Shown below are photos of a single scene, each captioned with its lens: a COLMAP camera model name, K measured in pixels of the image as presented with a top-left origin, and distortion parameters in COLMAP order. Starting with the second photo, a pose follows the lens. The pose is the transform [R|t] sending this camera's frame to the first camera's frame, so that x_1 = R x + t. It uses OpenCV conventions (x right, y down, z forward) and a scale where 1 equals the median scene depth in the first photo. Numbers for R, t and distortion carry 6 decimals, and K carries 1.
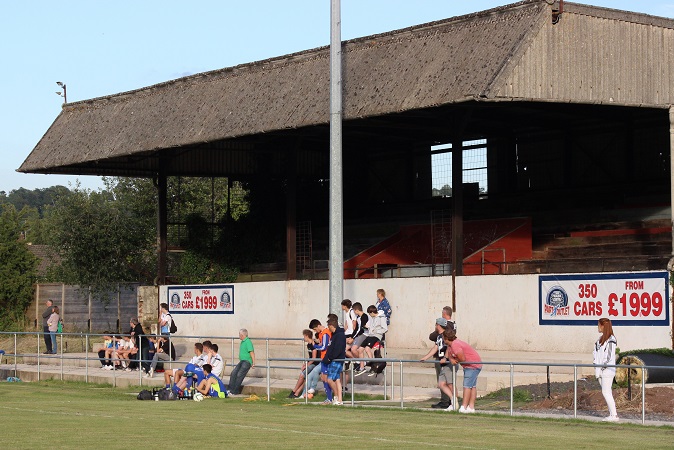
lens RADIAL K [[2475.6, 0, 337.0], [0, 2475.6, 225.0], [0, 0, 1]] dist [-0.061359, -0.817246]
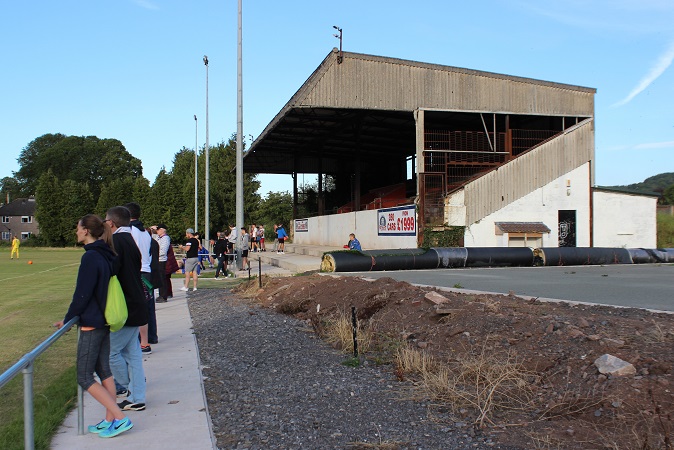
lens RADIAL K [[713.3, 0, 337.0], [0, 713.3, 225.0], [0, 0, 1]] dist [-0.125226, 0.005918]
pose [[0.964692, -0.002951, -0.263366, 0.199228], [0.008946, 0.999727, 0.021568, 0.020213], [0.263230, -0.023163, 0.964455, 0.464735]]
